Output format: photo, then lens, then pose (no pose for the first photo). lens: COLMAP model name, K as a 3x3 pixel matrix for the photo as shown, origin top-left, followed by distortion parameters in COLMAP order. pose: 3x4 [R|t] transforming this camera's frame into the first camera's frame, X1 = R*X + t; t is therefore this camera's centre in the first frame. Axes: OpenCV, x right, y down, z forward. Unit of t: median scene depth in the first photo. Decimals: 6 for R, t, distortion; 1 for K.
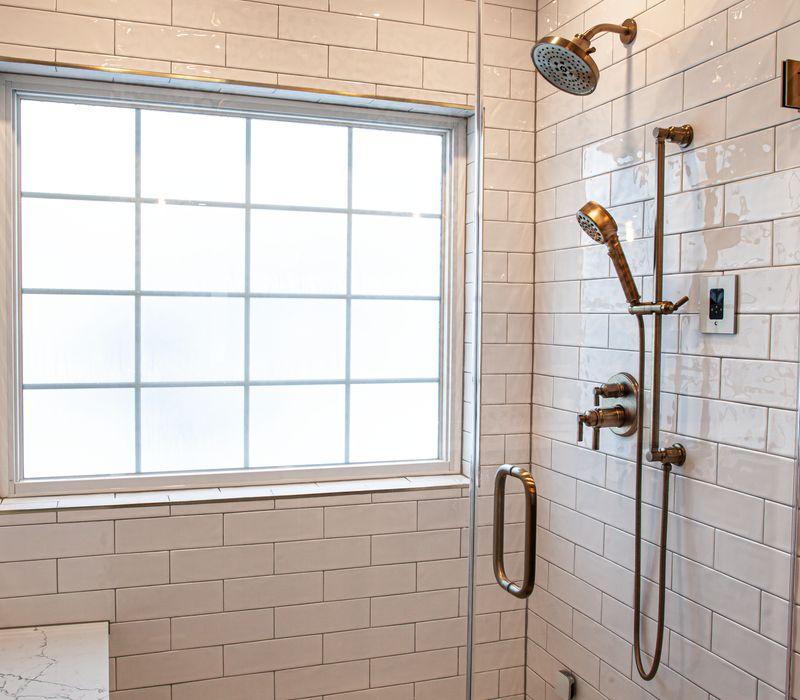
lens RADIAL K [[815.0, 0, 398.4], [0, 815.0, 348.6], [0, 0, 1]] dist [-0.036800, 0.000000]
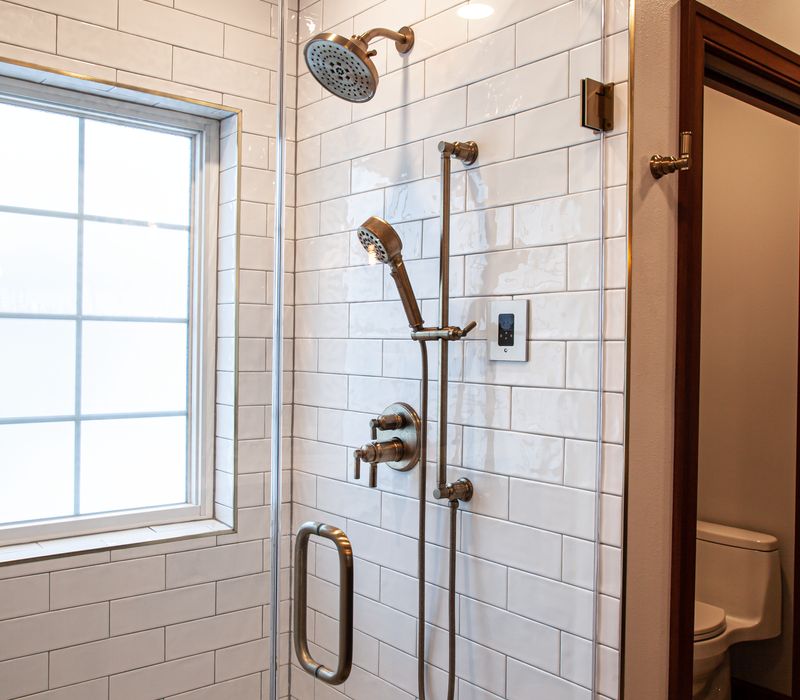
lens RADIAL K [[815.0, 0, 402.6], [0, 815.0, 351.8], [0, 0, 1]] dist [-0.036800, 0.000000]
pose [[0.940028, 0.000534, 0.341097, -0.041616], [0.008130, 0.999680, -0.023971, -0.006467], [-0.341000, 0.025307, 0.939723, 0.125557]]
